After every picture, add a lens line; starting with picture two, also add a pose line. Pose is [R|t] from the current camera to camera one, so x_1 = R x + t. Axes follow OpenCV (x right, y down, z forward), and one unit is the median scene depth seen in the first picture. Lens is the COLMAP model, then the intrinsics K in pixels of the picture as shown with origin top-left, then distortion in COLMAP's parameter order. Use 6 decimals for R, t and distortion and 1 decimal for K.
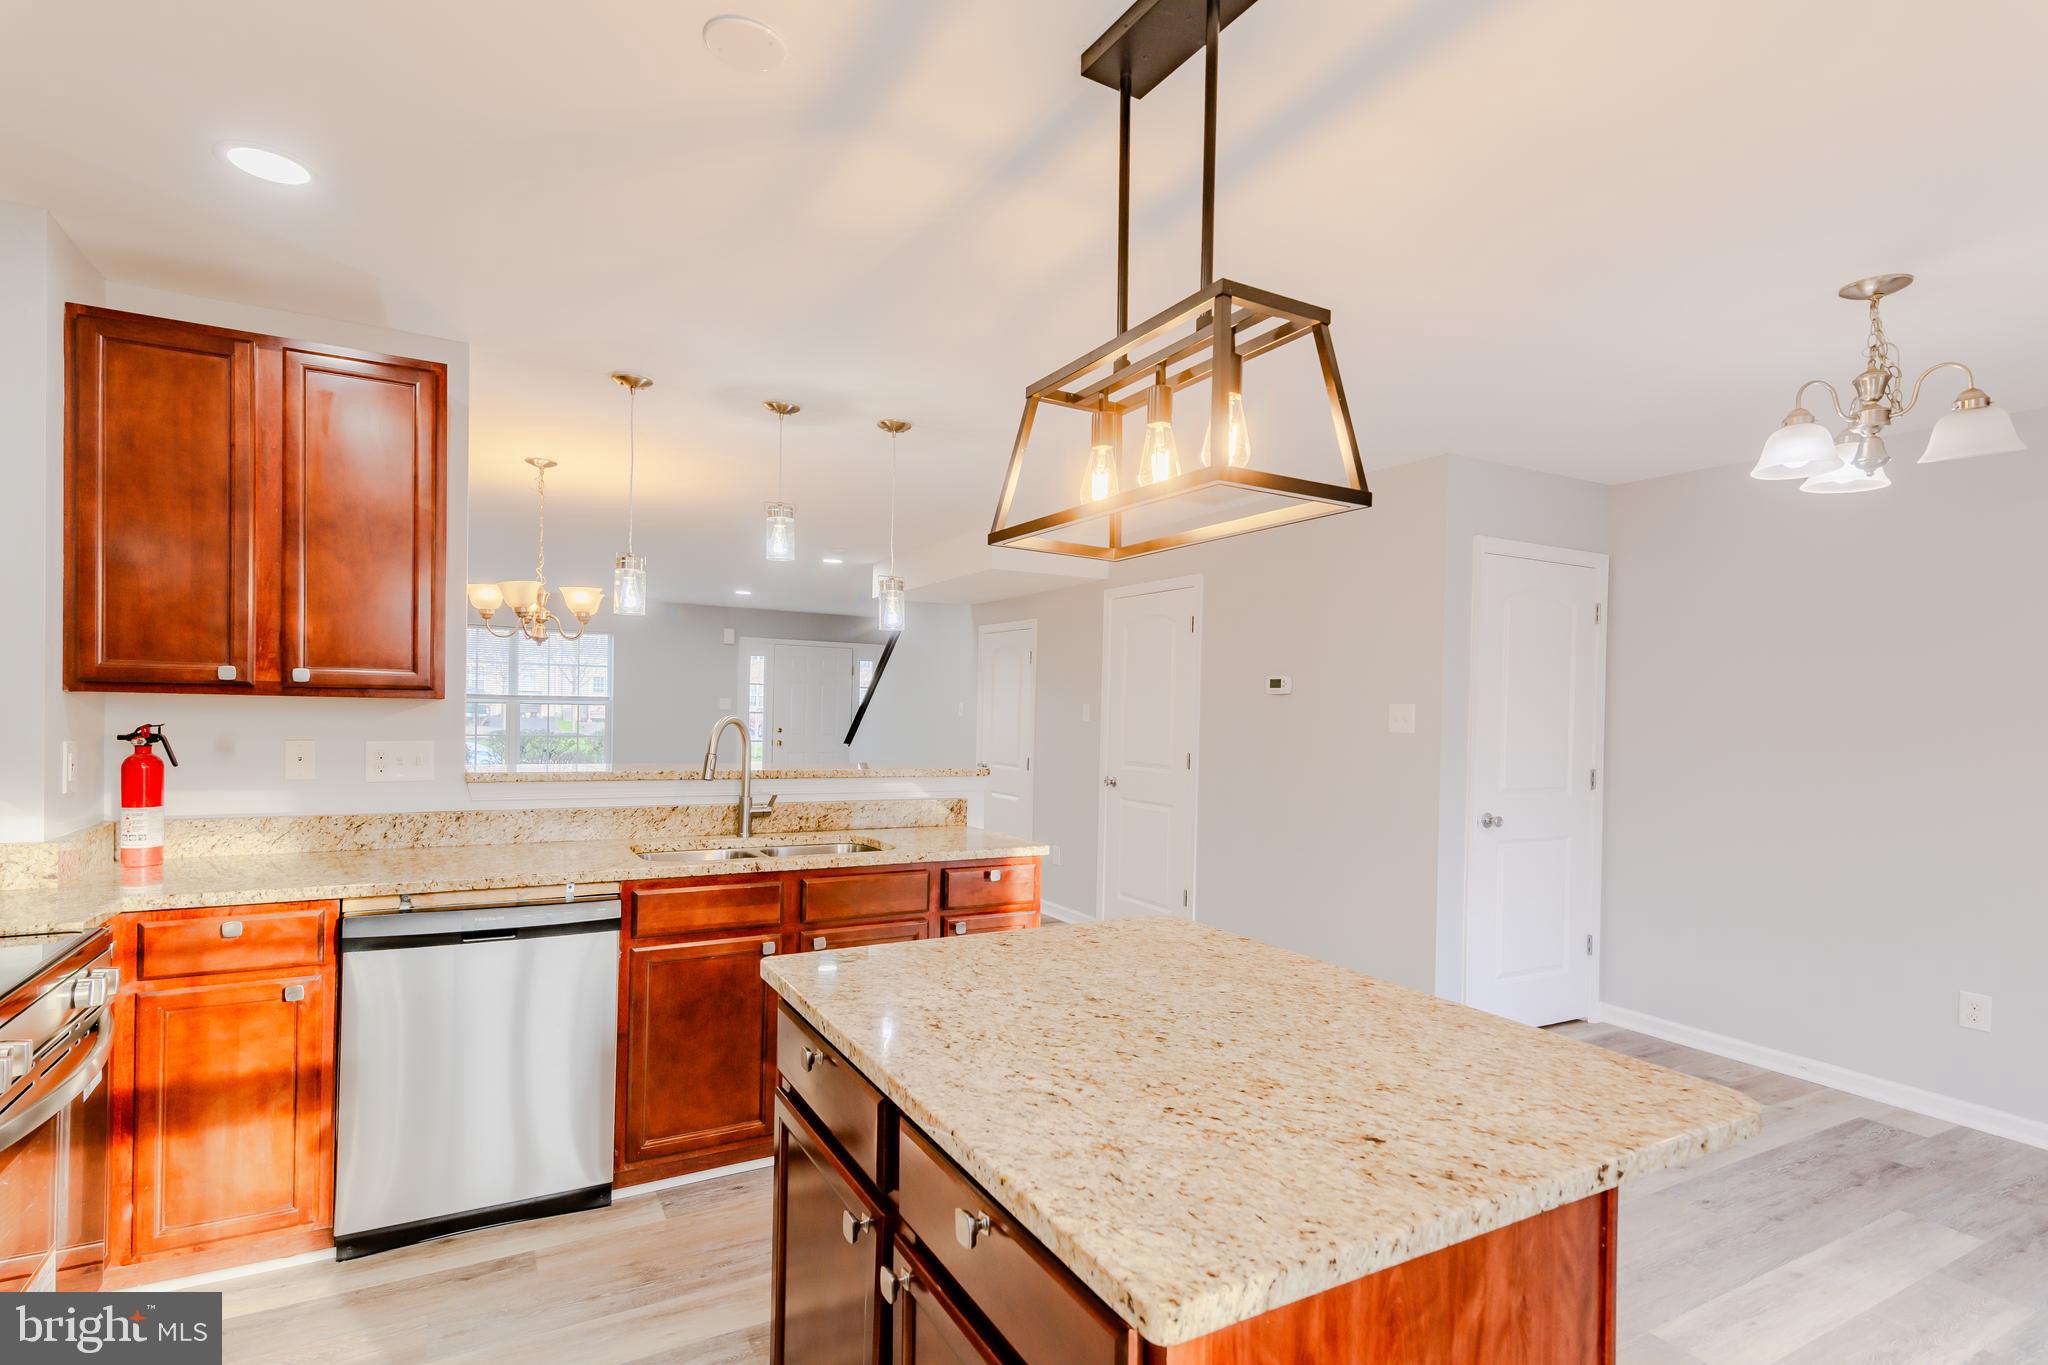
lens RADIAL K [[984.9, 0, 1015.3], [0, 984.9, 690.6], [0, 0, 1]] dist [0.019745, -0.003860]
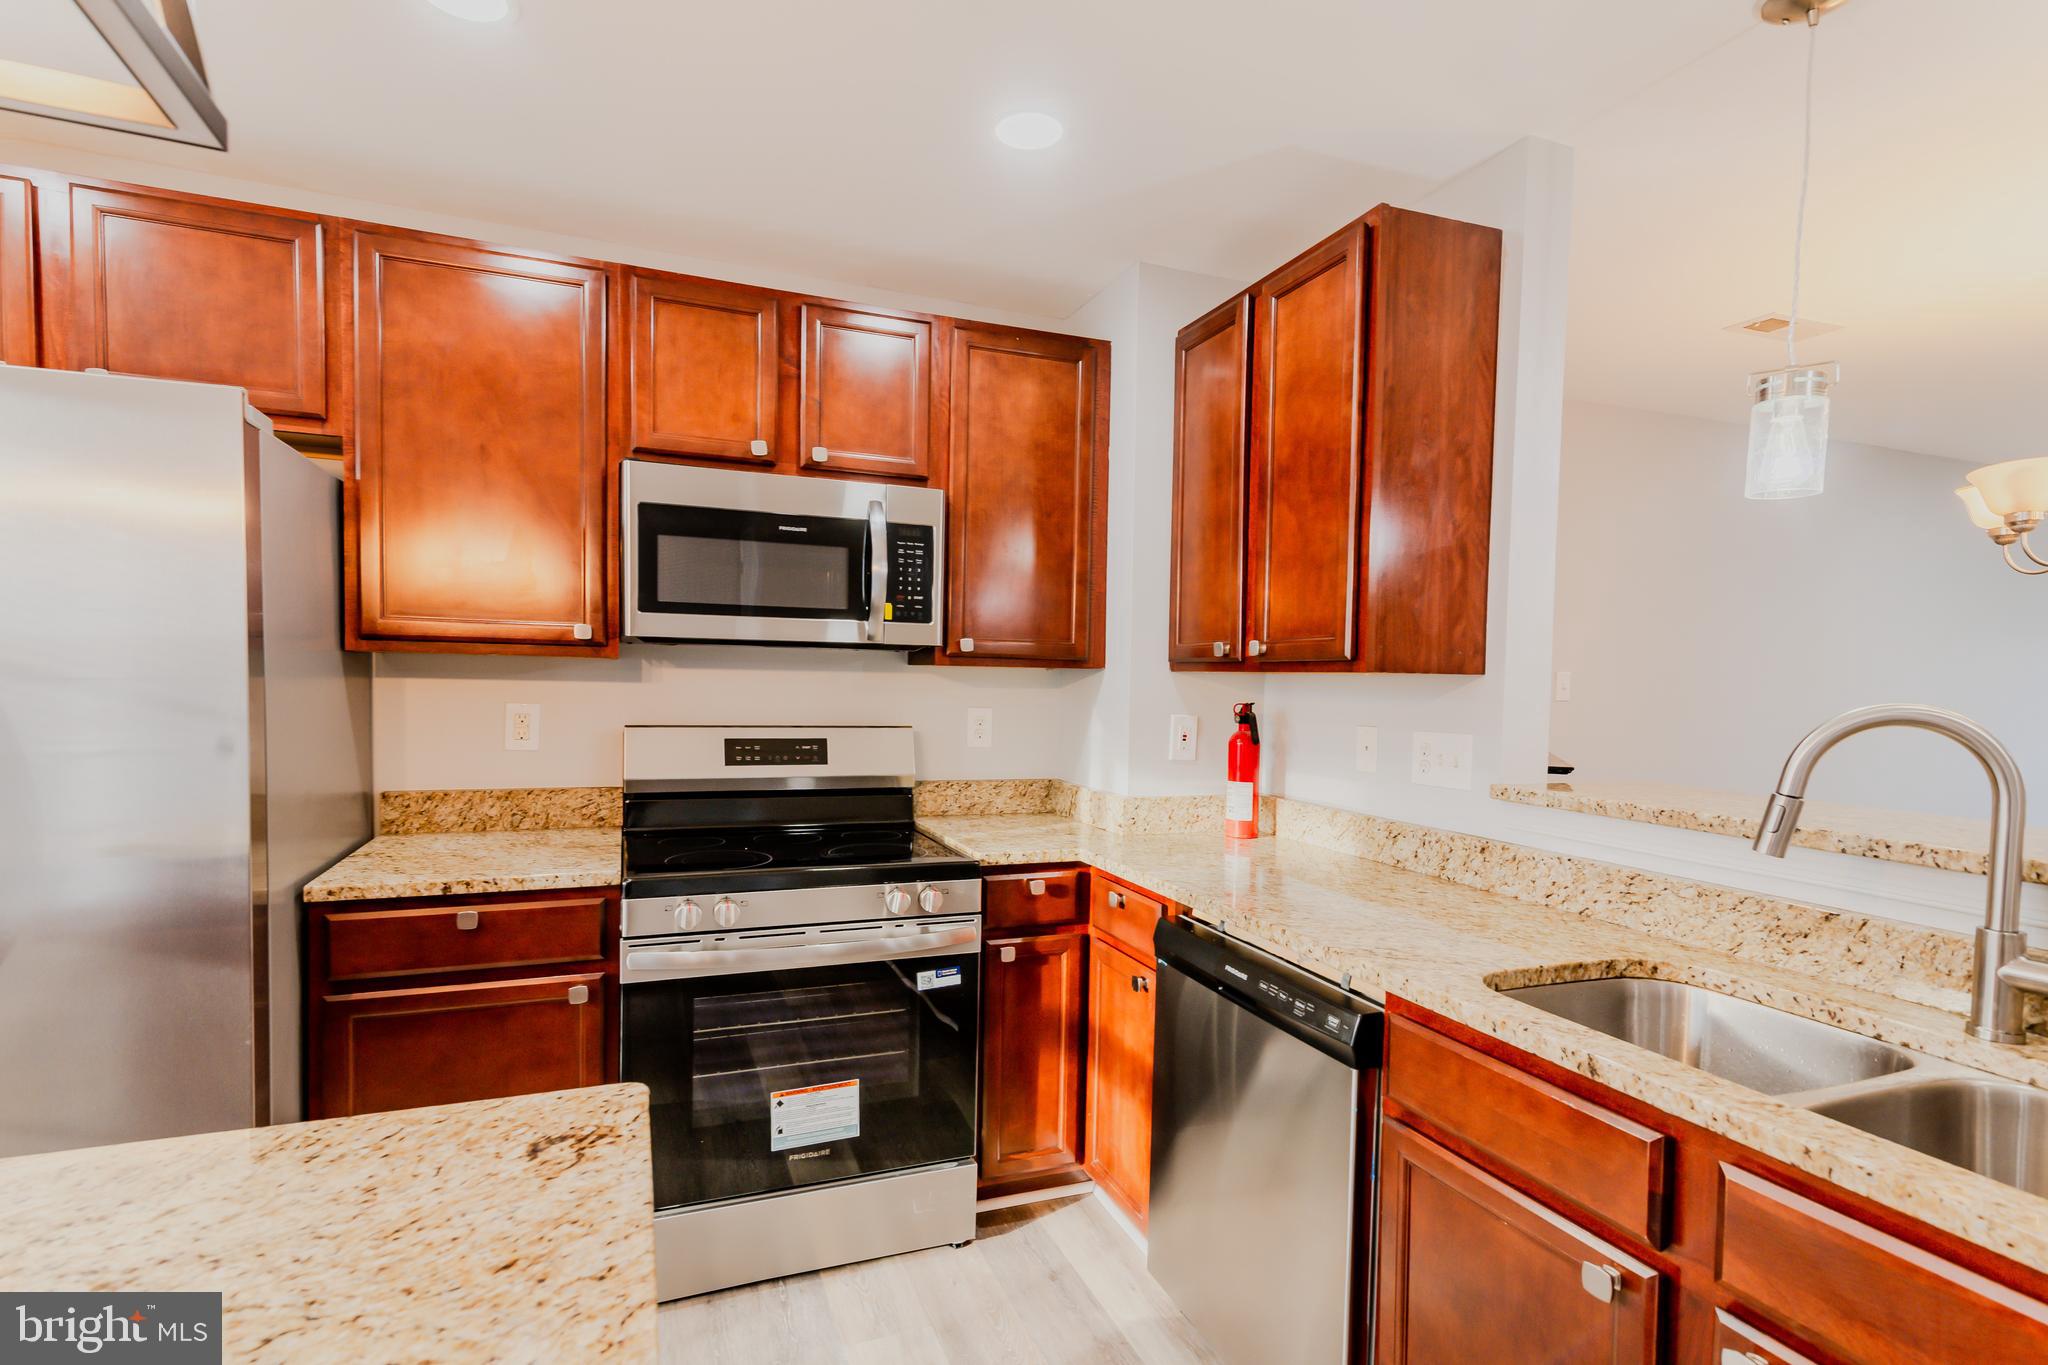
lens RADIAL K [[984.9, 0, 988.0], [0, 984.9, 717.4], [0, 0, 1]] dist [0.019745, -0.003860]
pose [[-0.145955, 0.016298, -0.989157, 0.172170], [-0.008027, 0.999812, 0.017658, 0.028901], [0.989259, 0.010518, -0.145796, 0.786743]]
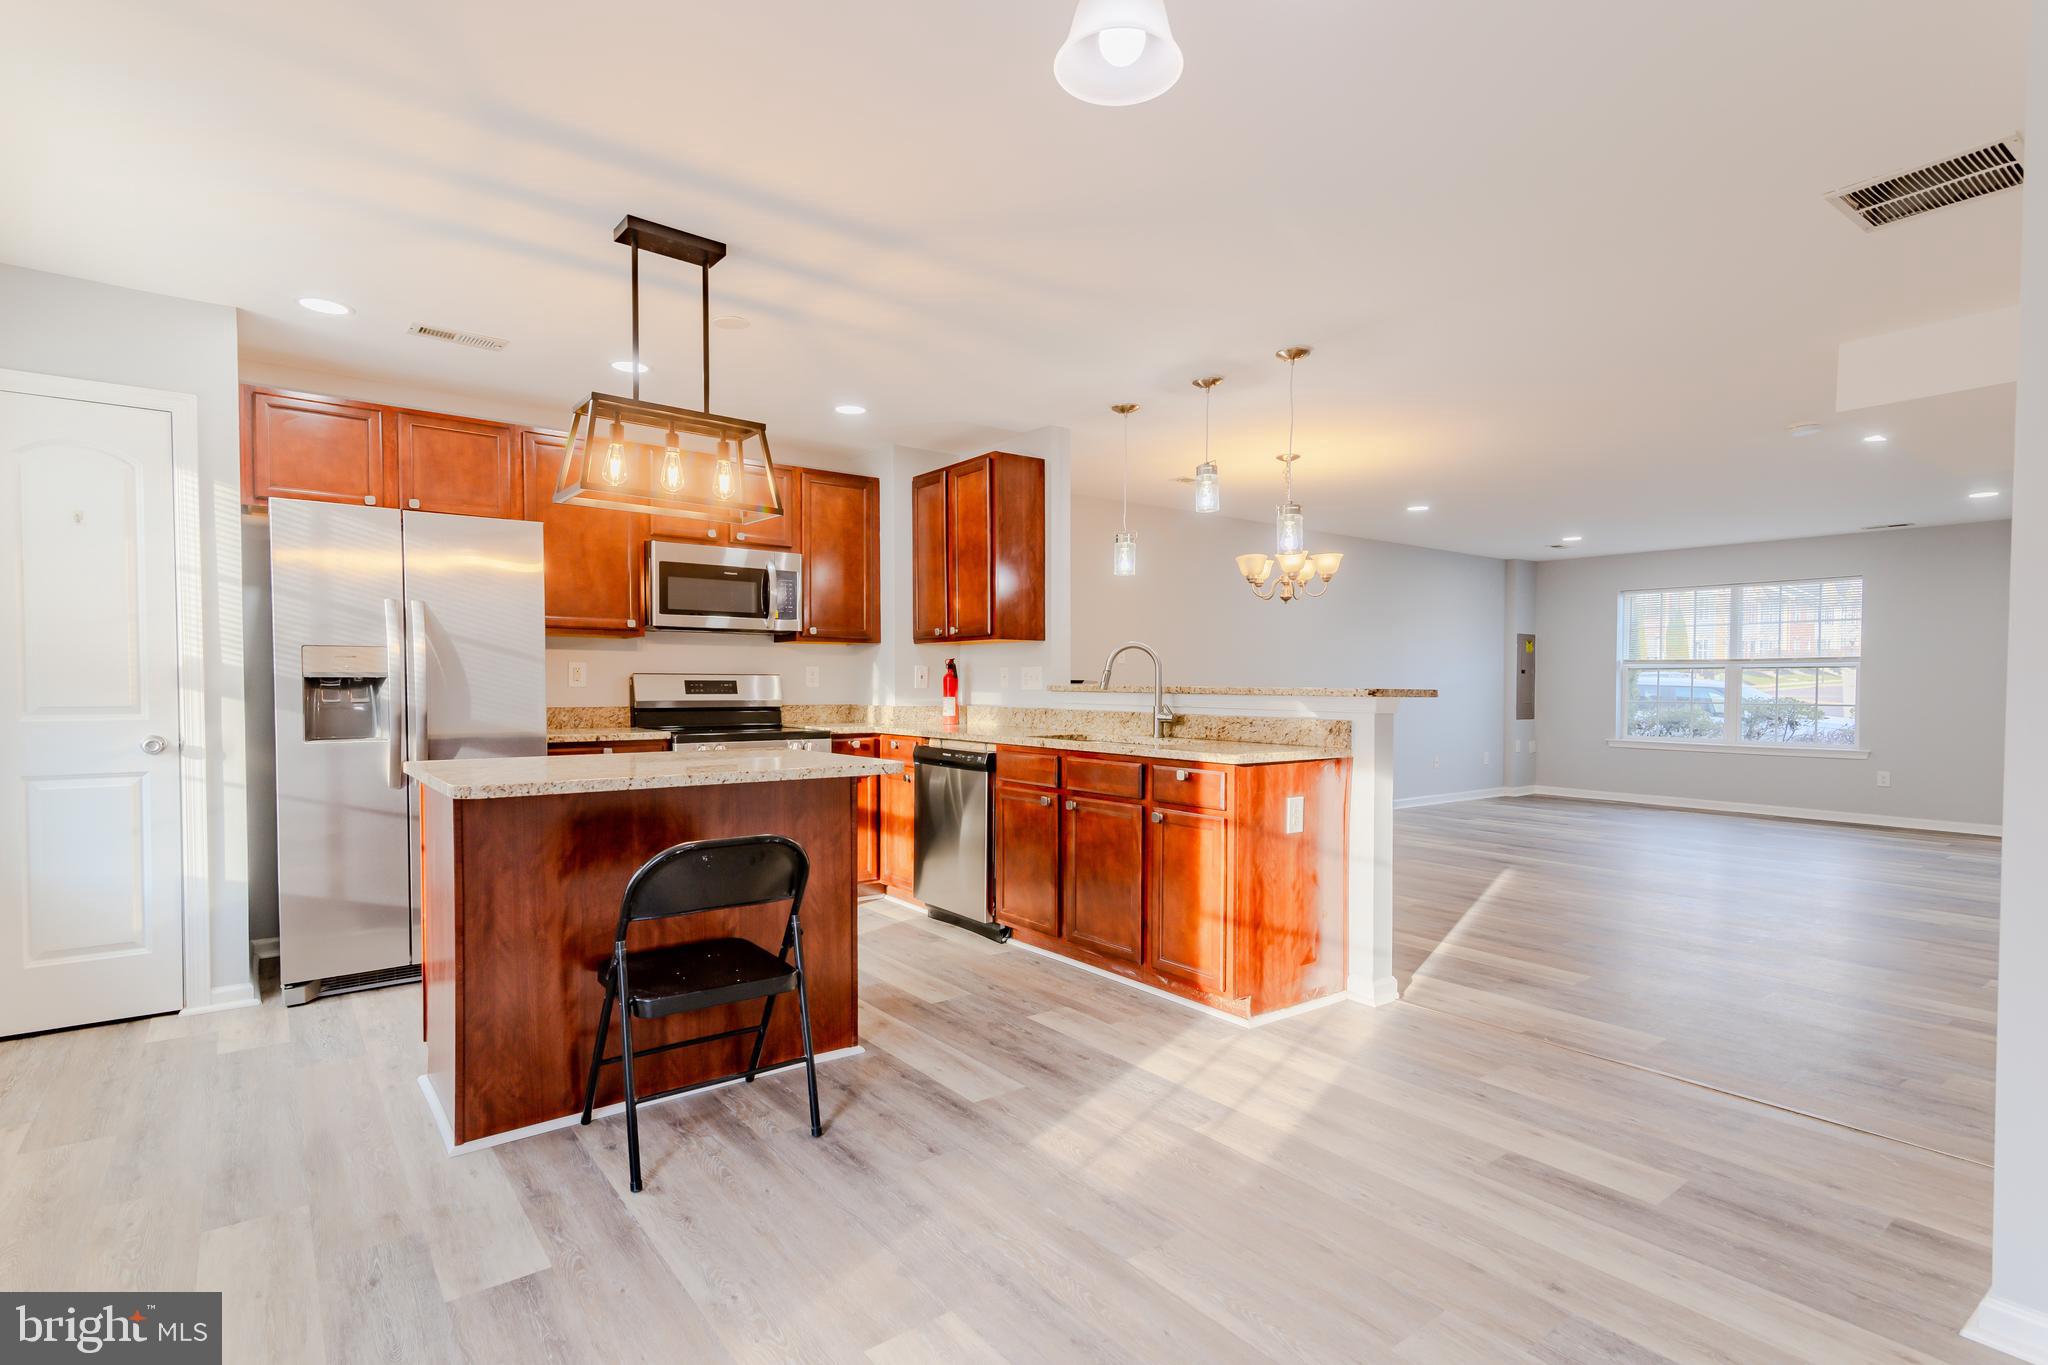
lens RADIAL K [[984.9, 0, 1017.8], [0, 984.9, 690.9], [0, 0, 1]] dist [0.019745, -0.003860]
pose [[0.159915, -0.012460, -0.987052, 1.105269], [0.018174, 0.999788, -0.009677, 0.111787], [0.986963, -0.016392, 0.160107, 0.714147]]
